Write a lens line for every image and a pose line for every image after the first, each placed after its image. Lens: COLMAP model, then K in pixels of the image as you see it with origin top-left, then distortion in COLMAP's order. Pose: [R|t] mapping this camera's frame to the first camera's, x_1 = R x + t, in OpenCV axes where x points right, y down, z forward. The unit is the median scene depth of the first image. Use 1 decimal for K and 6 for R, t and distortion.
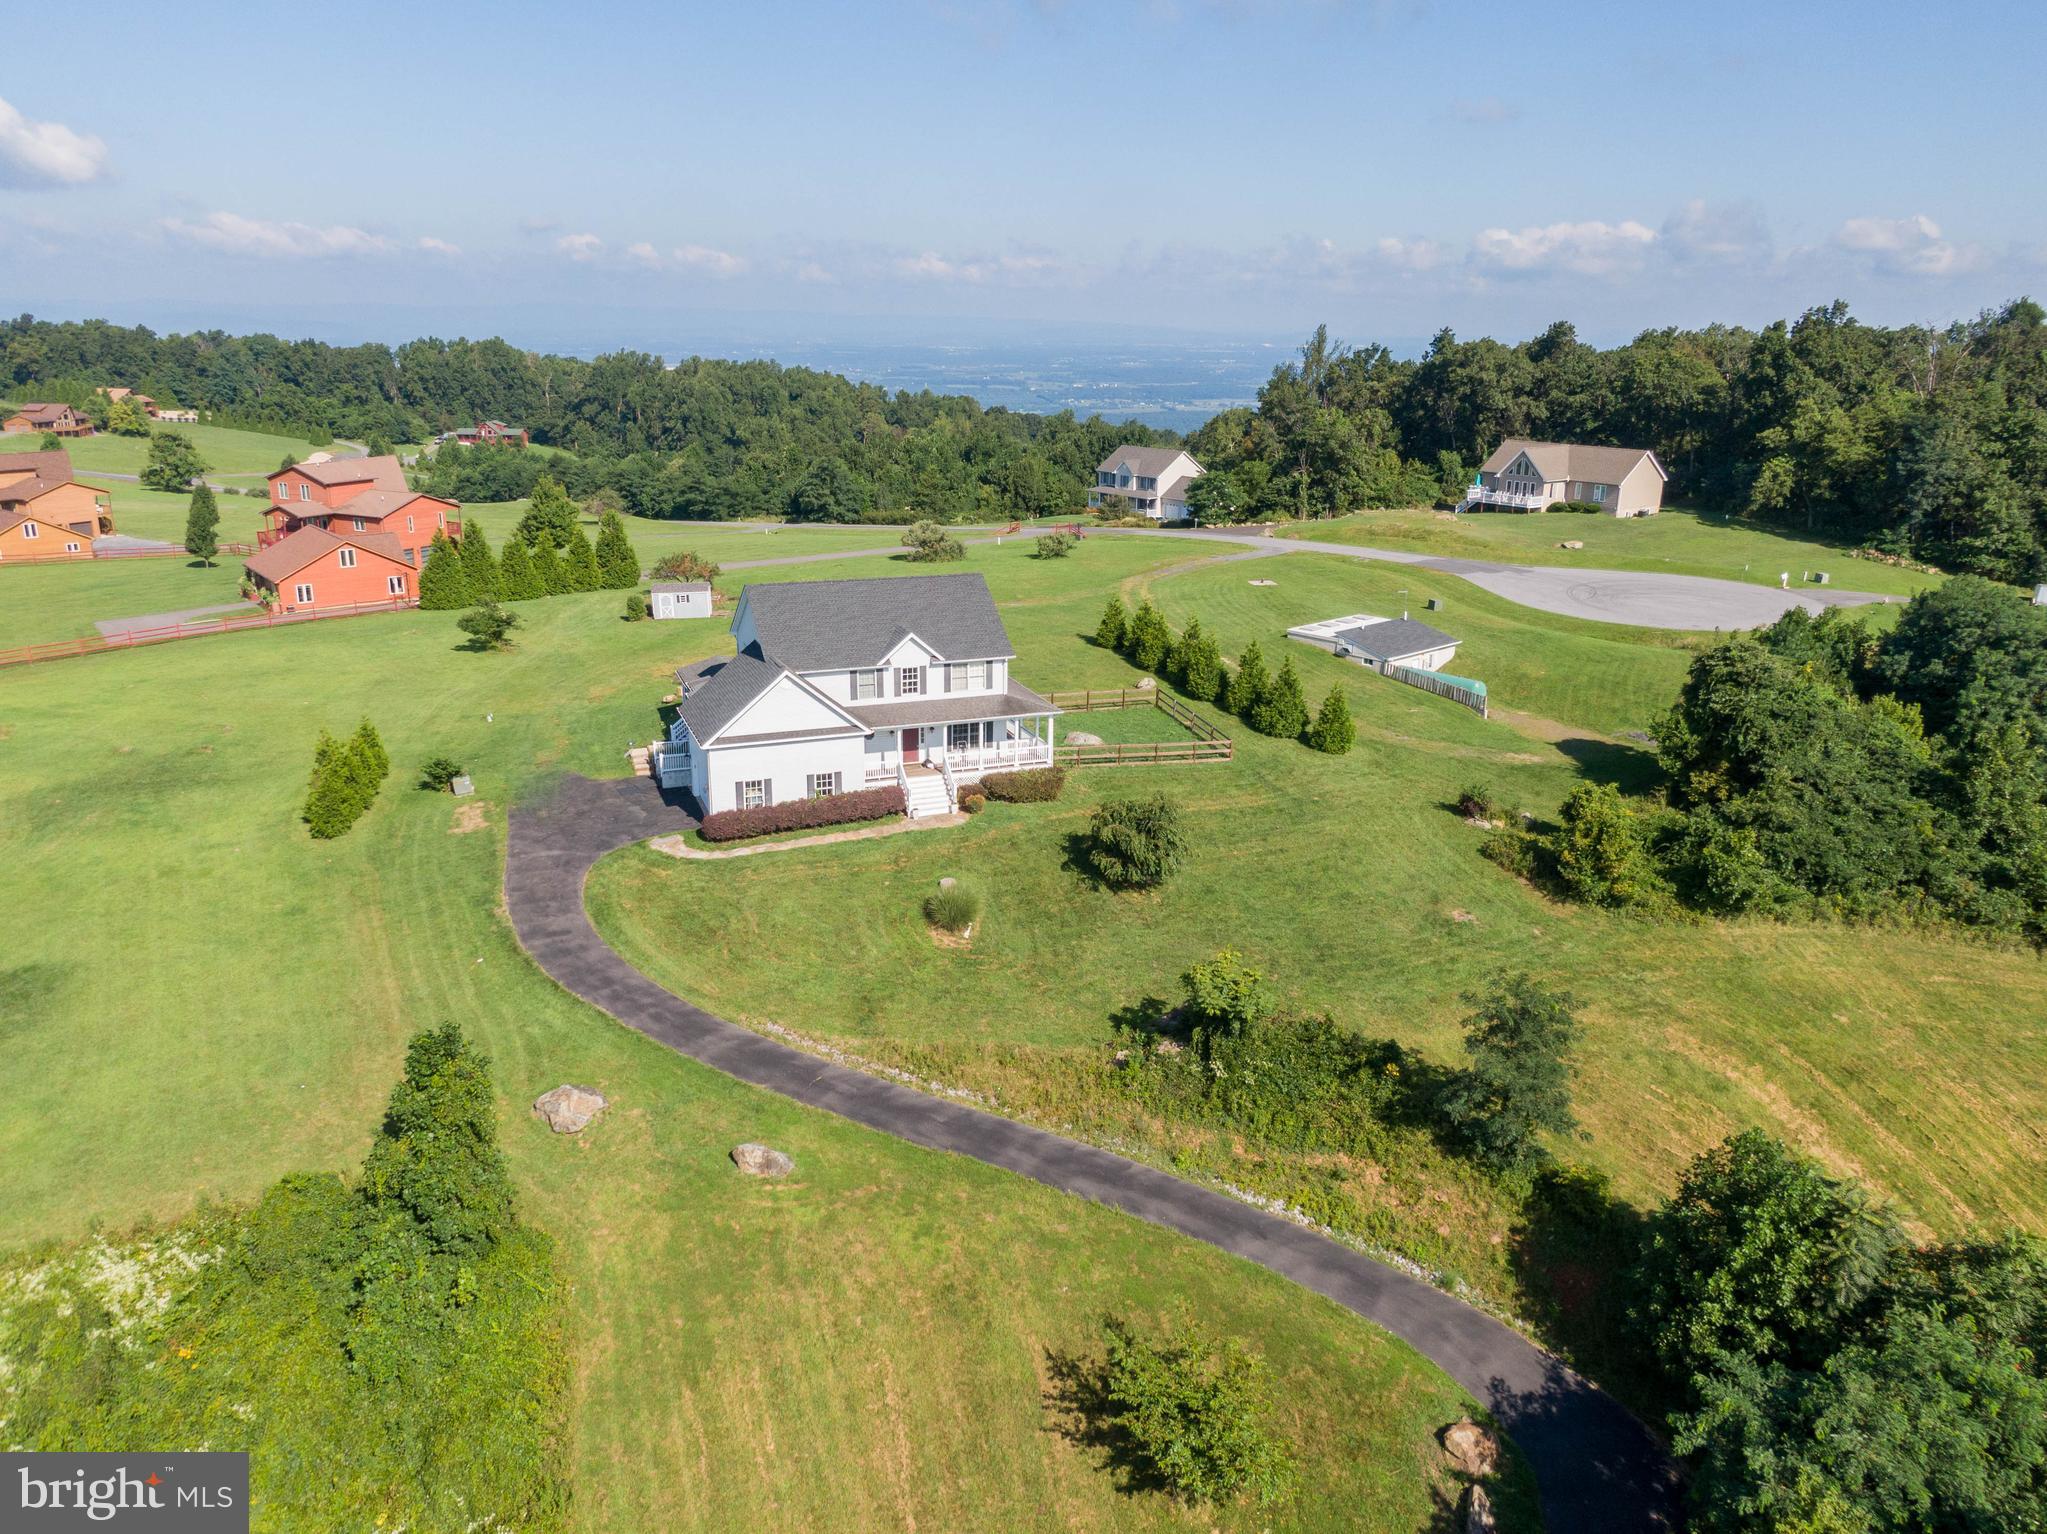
lens RADIAL K [[1450.1, 0, 1027.0], [0, 1450.1, 750.1], [0, 0, 1]] dist [0.055361, -0.085351]
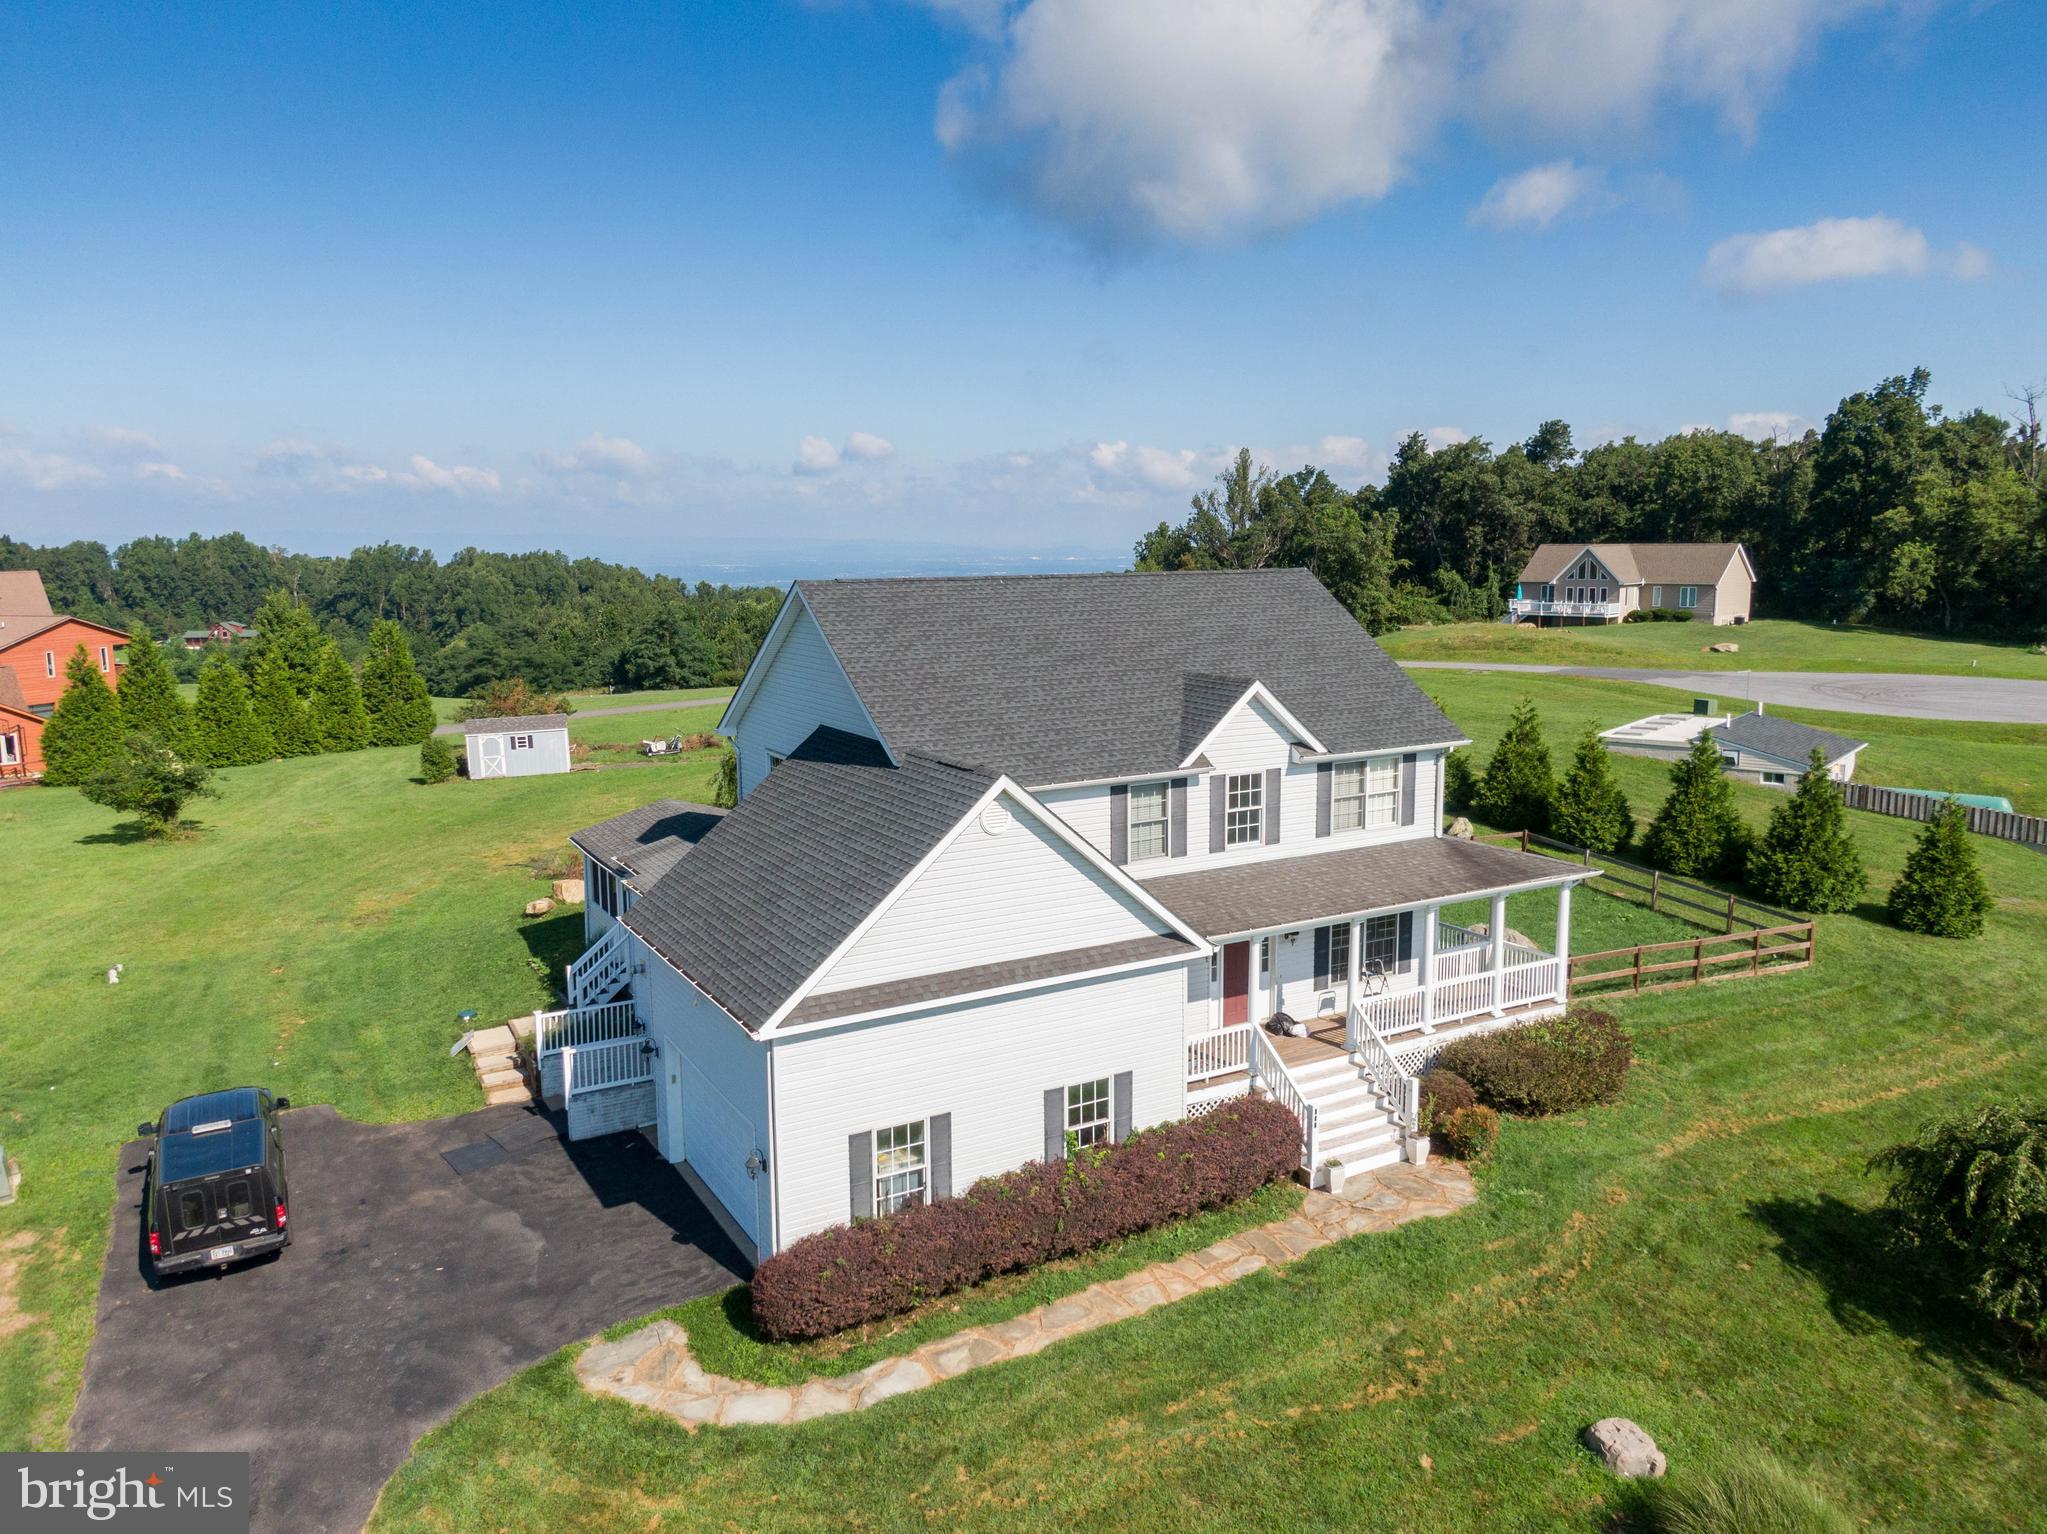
lens RADIAL K [[1453.1, 0, 1025.1], [0, 1453.1, 760.2], [0, 0, 1]] dist [0.041461, -0.063071]
pose [[0.988347, -0.041869, 0.146347, -0.189479], [0.061081, 0.989715, -0.129355, -0.014285], [-0.139426, 0.136786, 0.980740, 0.616404]]
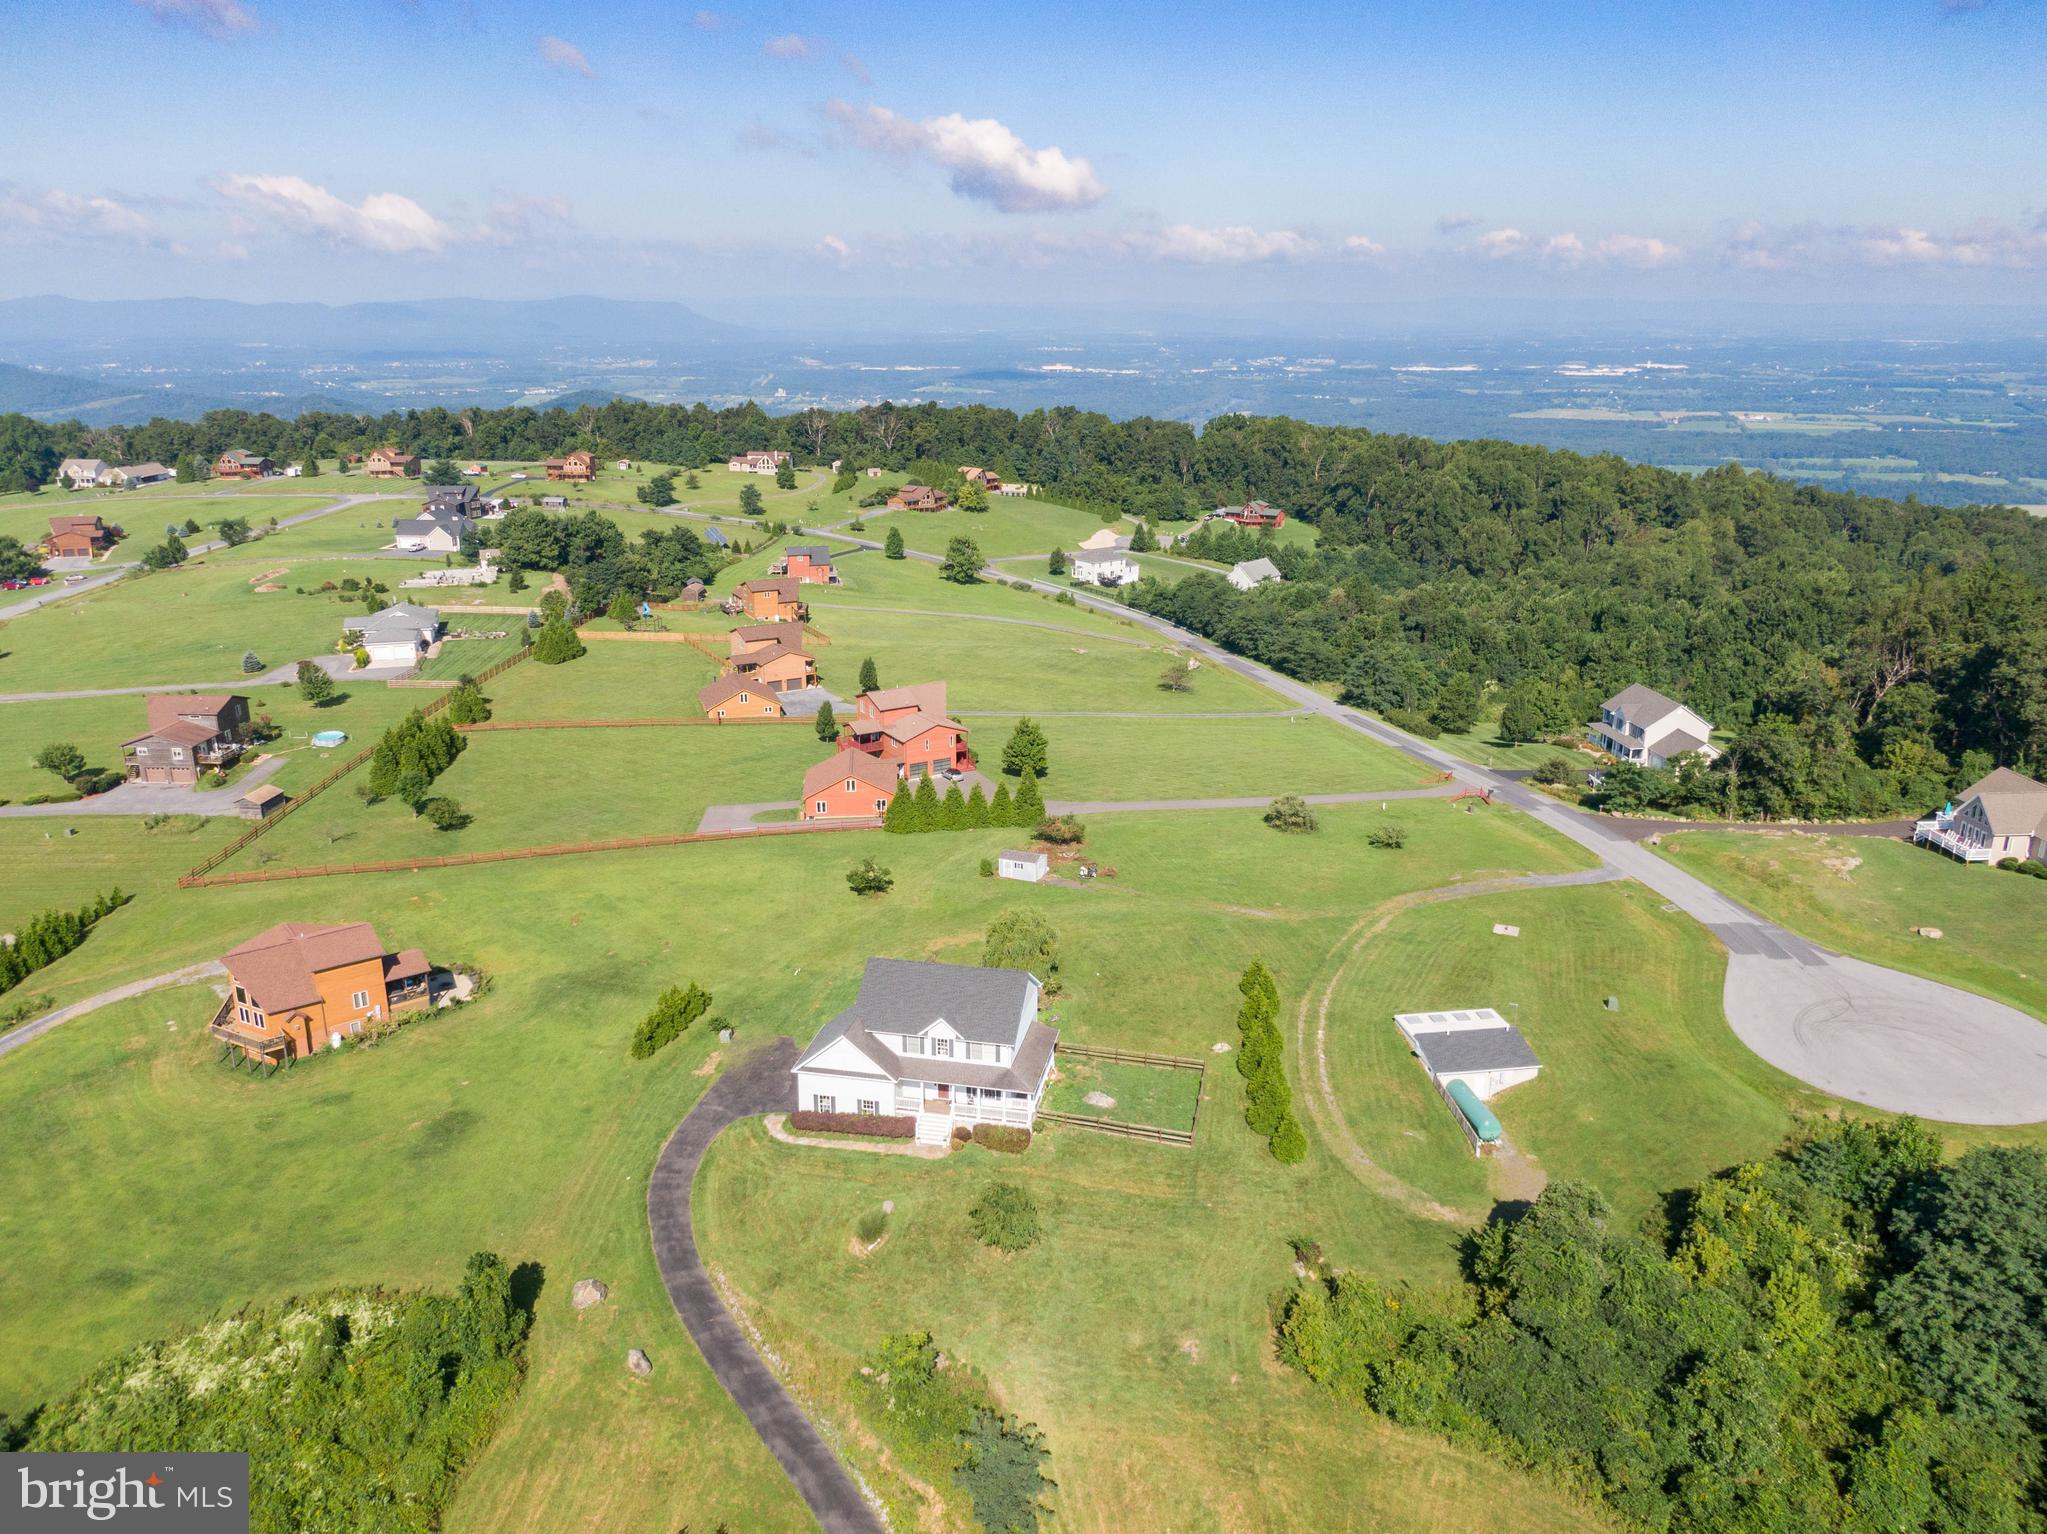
lens RADIAL K [[1456.2, 0, 1026.7], [0, 1456.2, 747.1], [0, 0, 1]] dist [0.046919, -0.090581]
pose [[0.835946, 0.146239, -0.528969, 0.716714], [-0.145696, 0.988394, 0.043005, -0.416940], [0.529118, 0.041119, 0.847551, -0.221452]]
